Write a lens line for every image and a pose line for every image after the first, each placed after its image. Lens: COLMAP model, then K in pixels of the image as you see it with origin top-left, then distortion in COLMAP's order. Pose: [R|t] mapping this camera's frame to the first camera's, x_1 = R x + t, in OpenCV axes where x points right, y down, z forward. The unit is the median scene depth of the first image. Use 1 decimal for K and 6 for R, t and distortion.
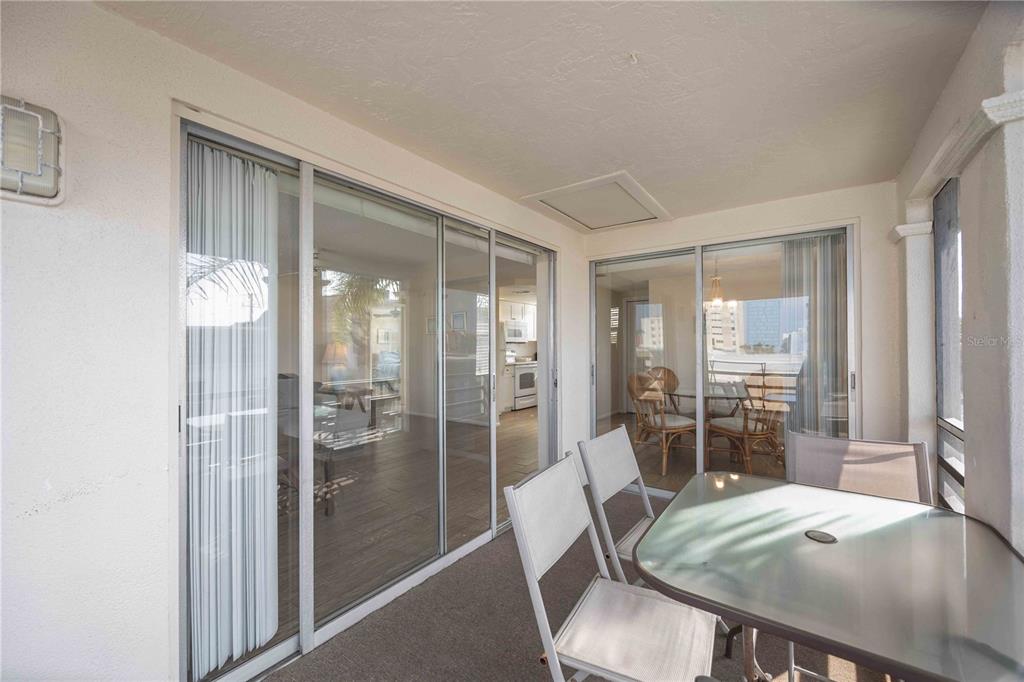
lens RADIAL K [[402.8, 0, 507.4], [0, 402.8, 338.1], [0, 0, 1]] dist [-0.001600, -0.000188]
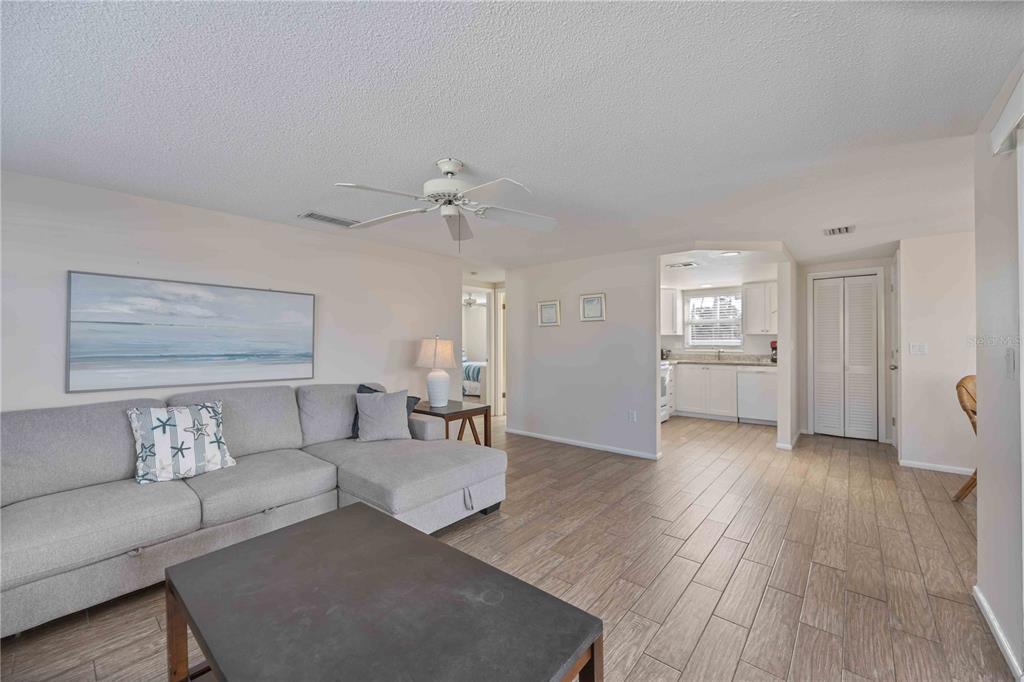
lens RADIAL K [[398.8, 0, 512.6], [0, 398.8, 341.2], [0, 0, 1]] dist [-0.000214, 0.000008]
pose [[0.997955, -0.002412, -0.063871, -0.182853], [0.003673, 0.999800, 0.019645, 0.003695], [0.063811, -0.019839, 0.997765, 0.243875]]
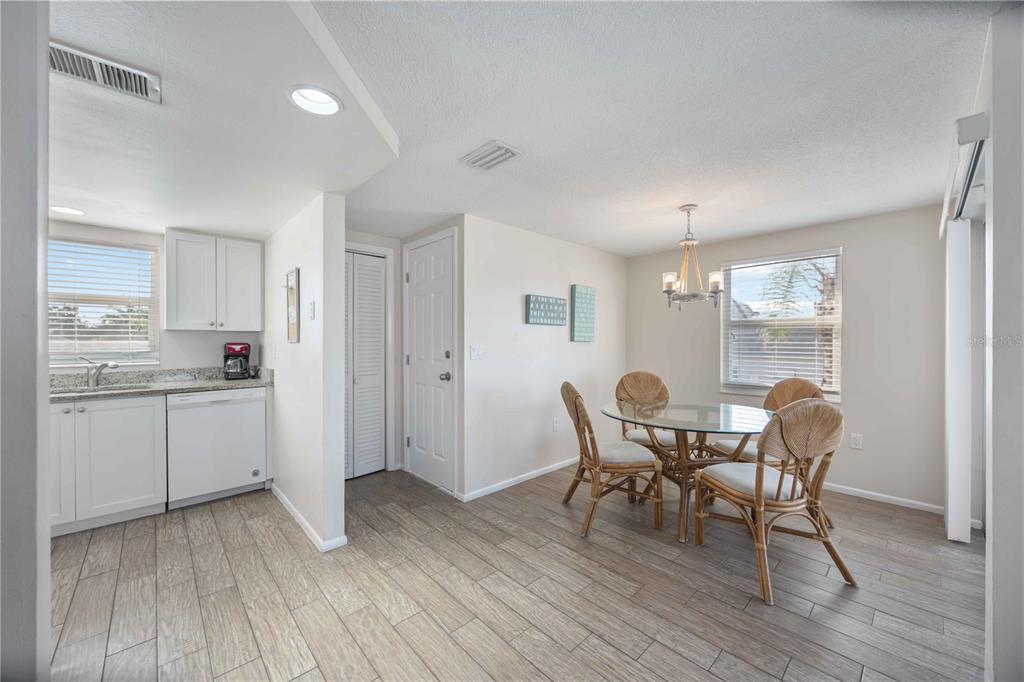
lens RADIAL K [[388.1, 0, 512.4], [0, 388.1, 340.5], [0, 0, 1]] dist [-0.001182, 0.000014]
pose [[0.176686, -0.001063, 0.984267, -0.093853], [-0.019150, 0.999806, 0.004517, 0.010182], [-0.984081, -0.019647, 0.176631, 0.666318]]
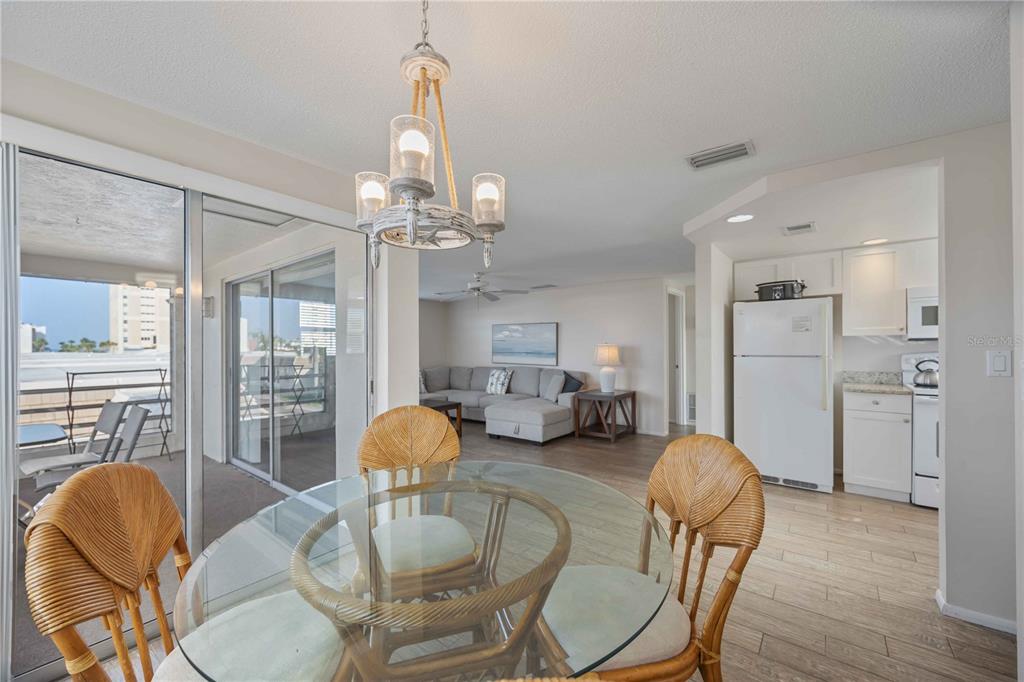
lens RADIAL K [[398.4, 0, 512.7], [0, 398.4, 345.9], [0, 0, 1]] dist [-0.000776, -0.000036]
pose [[-0.027833, 0.000364, -0.999613, 0.428319], [0.025064, 0.999686, -0.000334, 0.007703], [0.999298, -0.025064, -0.027833, 0.599016]]
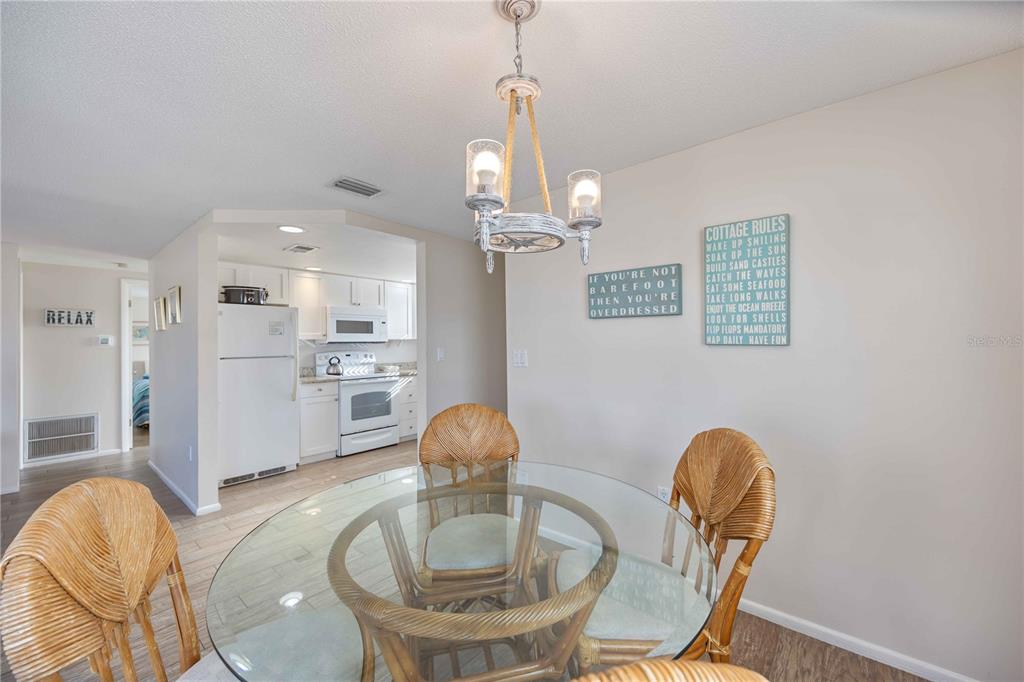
lens RADIAL K [[400.5, 0, 509.1], [0, 400.5, 339.4], [0, 0, 1]] dist [0.000888, 0.000086]
pose [[0.997971, -0.012159, -0.062499, 0.301217], [0.012704, 0.999884, 0.008343, 0.004760], [0.062390, -0.009120, 0.998010, 0.422608]]
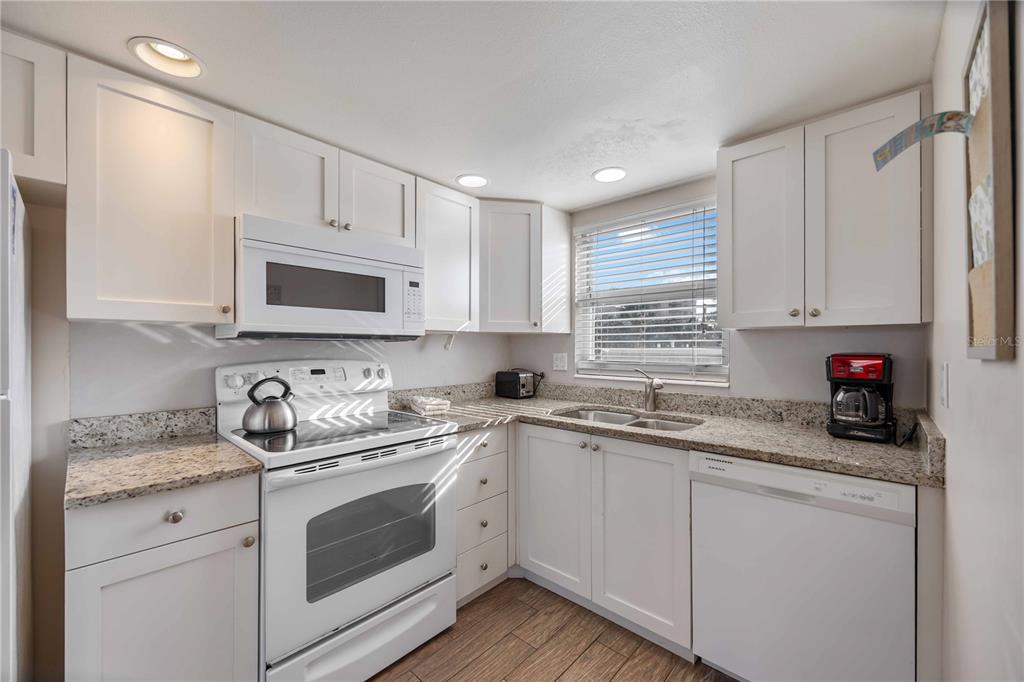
lens RADIAL K [[404.7, 0, 511.3], [0, 404.7, 347.7], [0, 0, 1]] dist [-0.001772, -0.000070]
pose [[0.994767, 0.001940, -0.102156, 0.134549], [0.000415, 0.999735, 0.023023, 0.013163], [0.102173, -0.022945, 0.994502, 0.837511]]
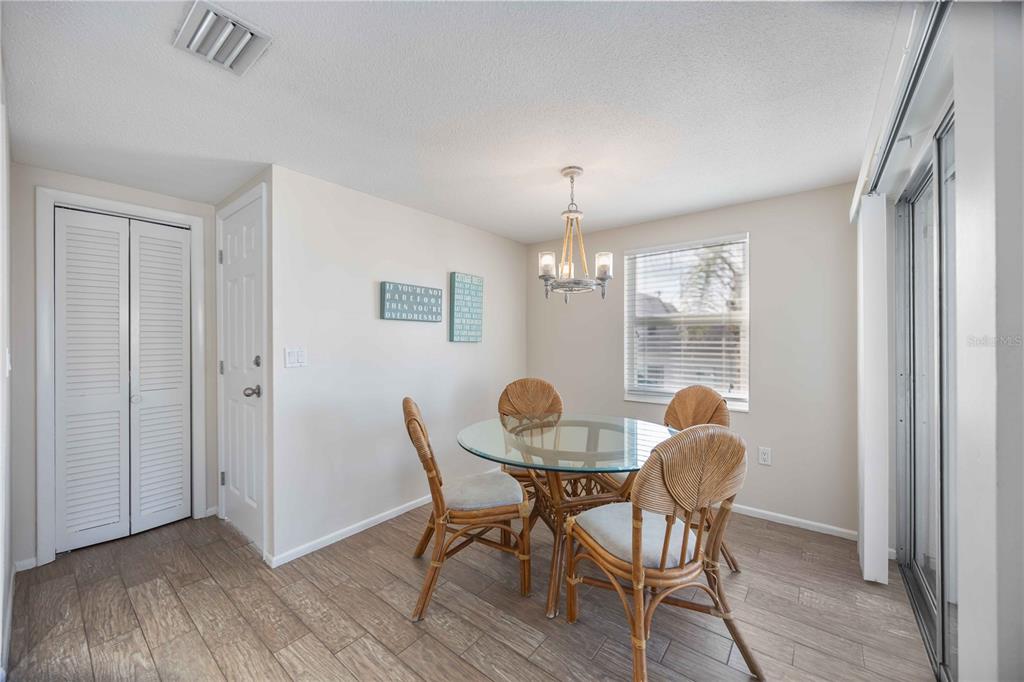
lens RADIAL K [[387.6, 0, 511.9], [0, 387.6, 338.9], [0, 0, 1]] dist [-0.001127, 0.000080]
pose [[0.033670, 0.001046, 0.999432, 0.007683], [-0.016475, 0.999864, -0.000492, 0.008314], [-0.999297, -0.016449, 0.033683, 0.602435]]
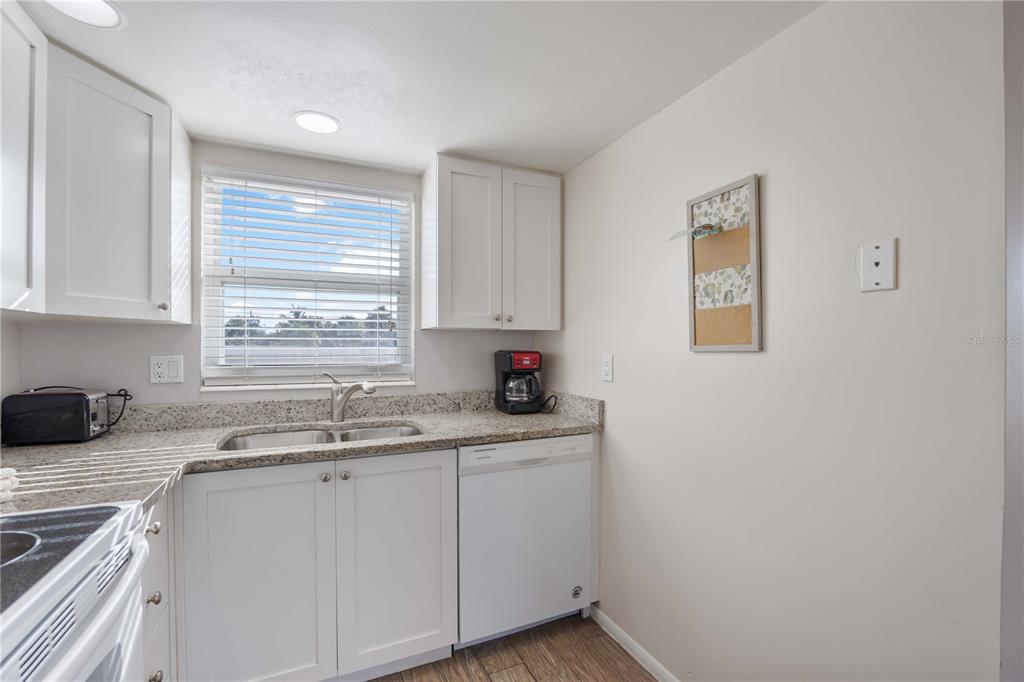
lens RADIAL K [[443.4, 0, 513.6], [0, 443.4, 349.6], [0, 0, 1]] dist [-0.018922, 0.000109]
pose [[0.476212, -0.004423, 0.879319, 0.022301], [-0.019737, 0.999682, 0.015717, 0.015463], [-0.879109, -0.024840, 0.475973, 0.914984]]
